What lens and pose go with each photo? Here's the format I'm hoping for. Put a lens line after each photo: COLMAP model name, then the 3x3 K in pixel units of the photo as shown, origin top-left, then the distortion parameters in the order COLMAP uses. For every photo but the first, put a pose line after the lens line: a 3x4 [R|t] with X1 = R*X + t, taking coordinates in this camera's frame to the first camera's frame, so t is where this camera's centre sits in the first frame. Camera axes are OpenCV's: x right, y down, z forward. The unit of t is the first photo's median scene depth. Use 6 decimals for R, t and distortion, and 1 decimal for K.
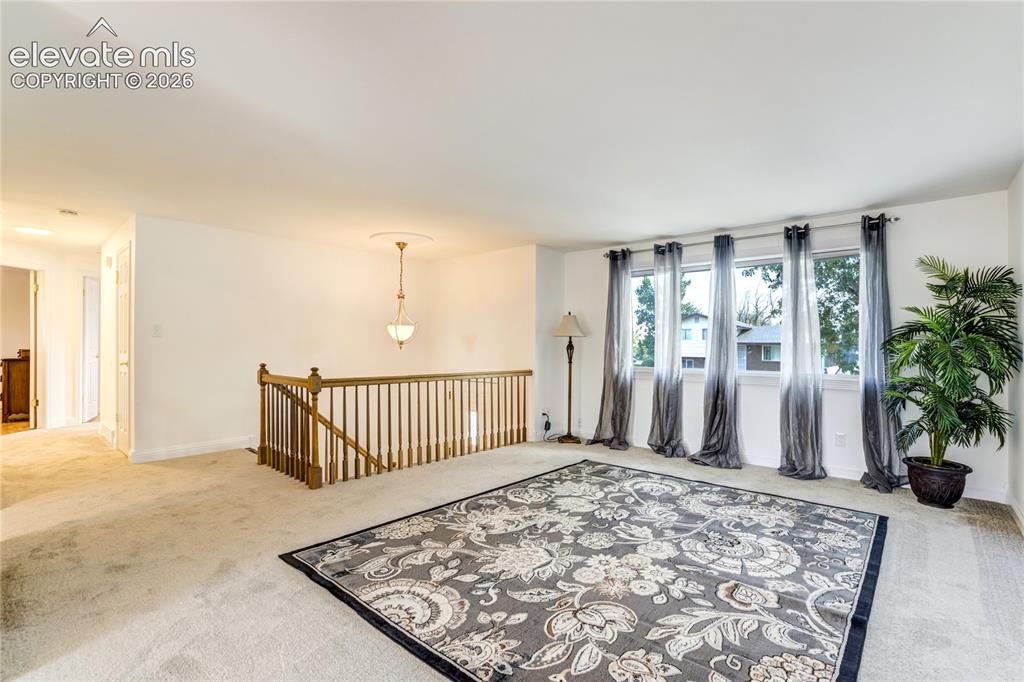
lens RADIAL K [[474.9, 0, 522.9], [0, 474.9, 350.8], [0, 0, 1]] dist [-0.033197, 0.012499]
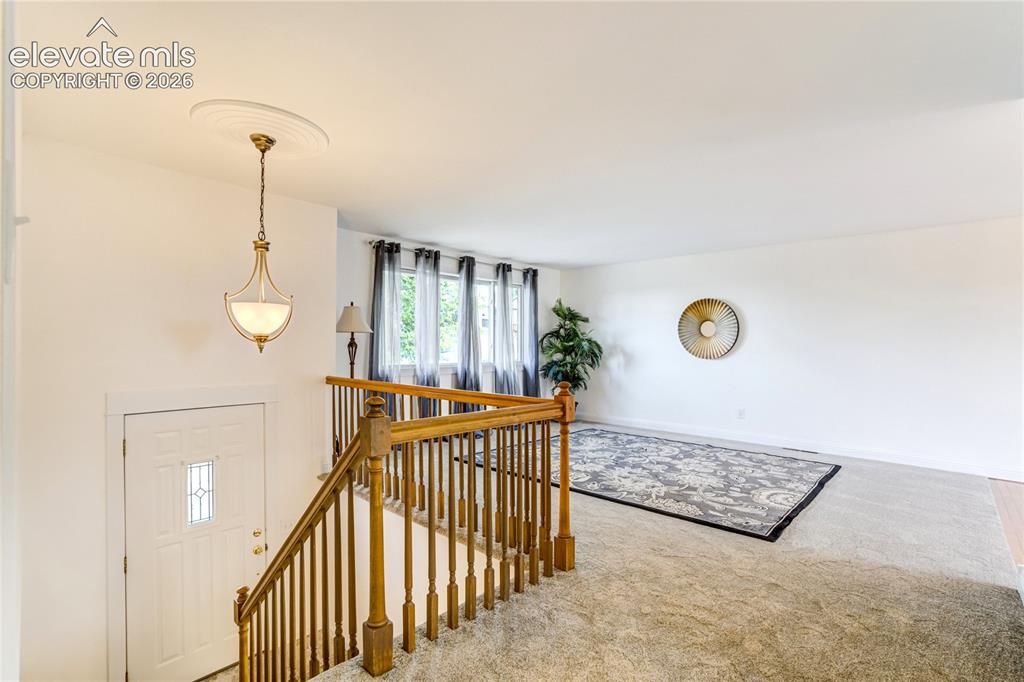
lens RADIAL K [[474.9, 0, 524.3], [0, 474.9, 349.9], [0, 0, 1]] dist [-0.033197, 0.012499]
pose [[0.029470, -0.016531, 0.999429, -1.208426], [0.003376, 0.999859, 0.016439, -0.020085], [-0.999560, 0.002889, 0.029522, 1.153525]]
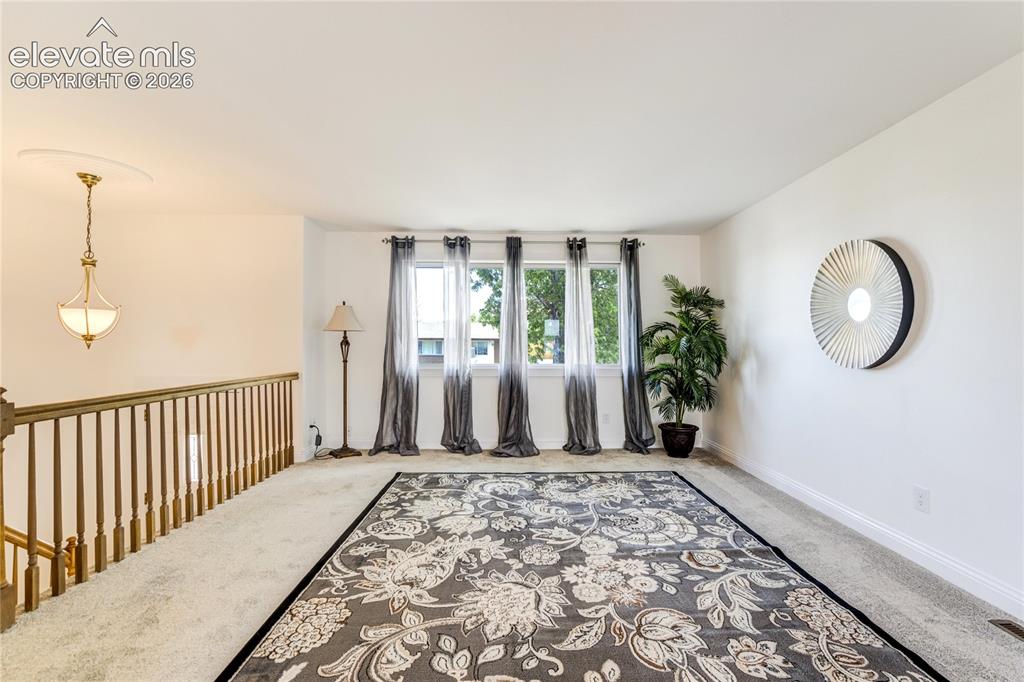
lens RADIAL K [[474.9, 0, 520.8], [0, 474.9, 339.1], [0, 0, 1]] dist [-0.033197, 0.012499]
pose [[0.740074, 0.001515, 0.672524, -0.398122], [0.010039, 0.999861, -0.013300, -0.001621], [-0.672451, 0.016595, 0.739956, 0.285433]]
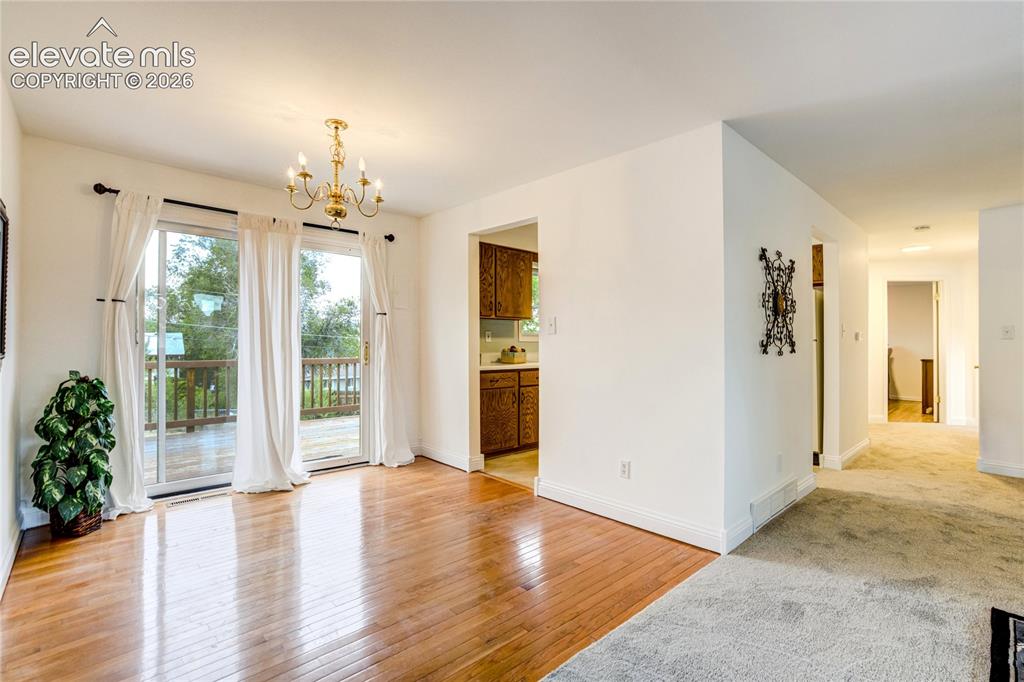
lens RADIAL K [[474.9, 0, 520.3], [0, 474.9, 344.3], [0, 0, 1]] dist [-0.033197, 0.012499]
pose [[-0.132712, -0.004673, -0.991144, 0.287134], [-0.018875, 0.999819, -0.002186, 0.001763], [0.990975, 0.018418, -0.132776, 0.225548]]
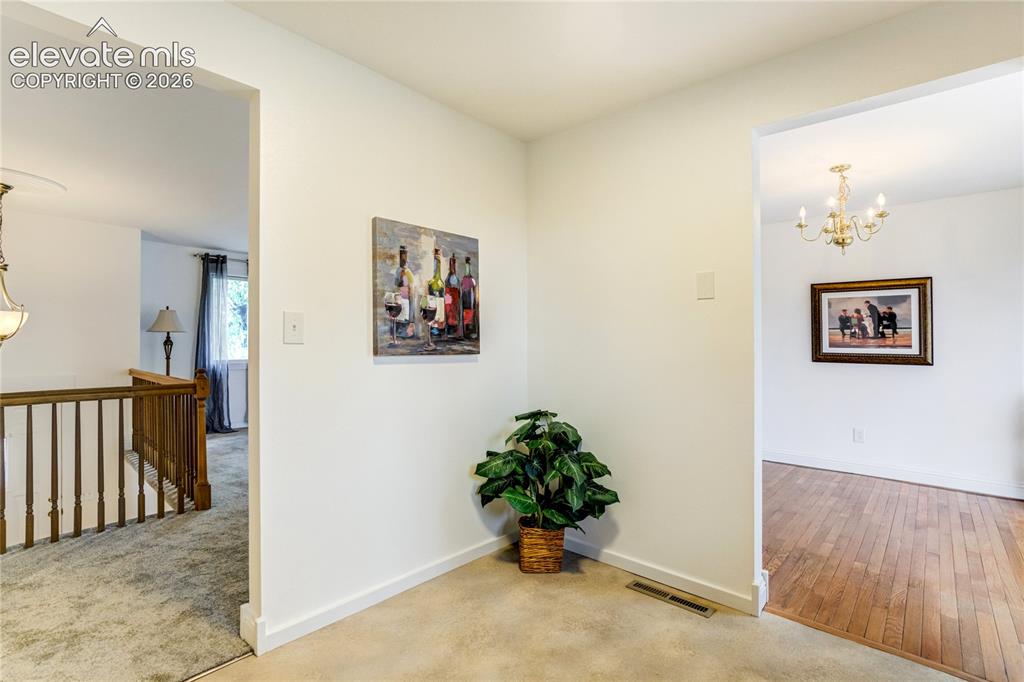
lens RADIAL K [[474.9, 0, 505.6], [0, 474.9, 336.9], [0, 0, 1]] dist [-0.033197, 0.012499]
pose [[0.037418, 0.006344, 0.999280, -1.413731], [0.010558, 0.999922, -0.006744, -0.009898], [-0.999244, 0.010802, 0.037349, 0.467225]]
